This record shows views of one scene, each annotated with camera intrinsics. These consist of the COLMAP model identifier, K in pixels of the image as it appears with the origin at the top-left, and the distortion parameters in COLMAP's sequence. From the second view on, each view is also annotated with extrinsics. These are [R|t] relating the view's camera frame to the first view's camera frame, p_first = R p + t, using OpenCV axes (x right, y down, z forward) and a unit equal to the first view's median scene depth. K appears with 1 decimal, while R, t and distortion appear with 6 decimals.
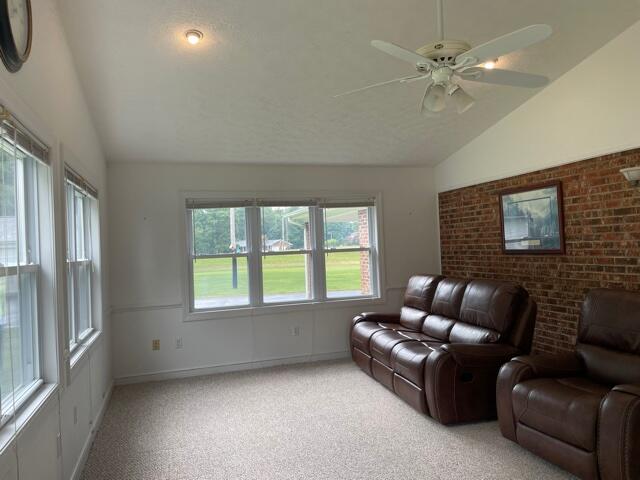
lens RADIAL K [[484.0, 0, 320.8], [0, 484.0, 238.6], [0, 0, 1]] dist [0.027573, -0.033618]
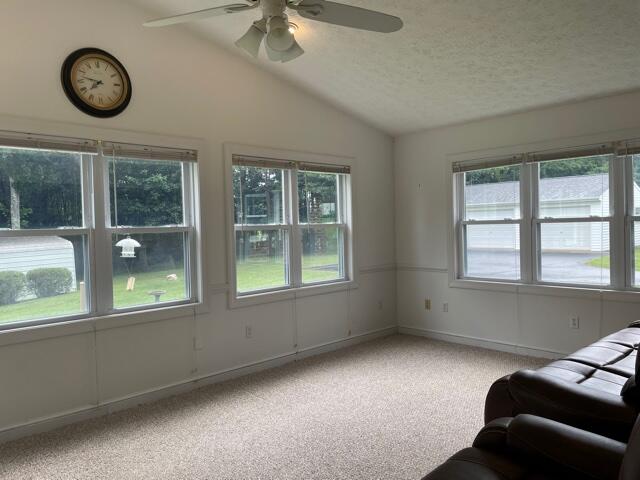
lens RADIAL K [[484.0, 0, 322.4], [0, 484.0, 239.4], [0, 0, 1]] dist [0.027573, -0.033618]
pose [[0.451849, 0.066464, -0.889615, 0.500505], [0.014354, 0.996550, 0.081744, -0.011924], [0.891979, -0.049706, 0.449336, 0.336173]]
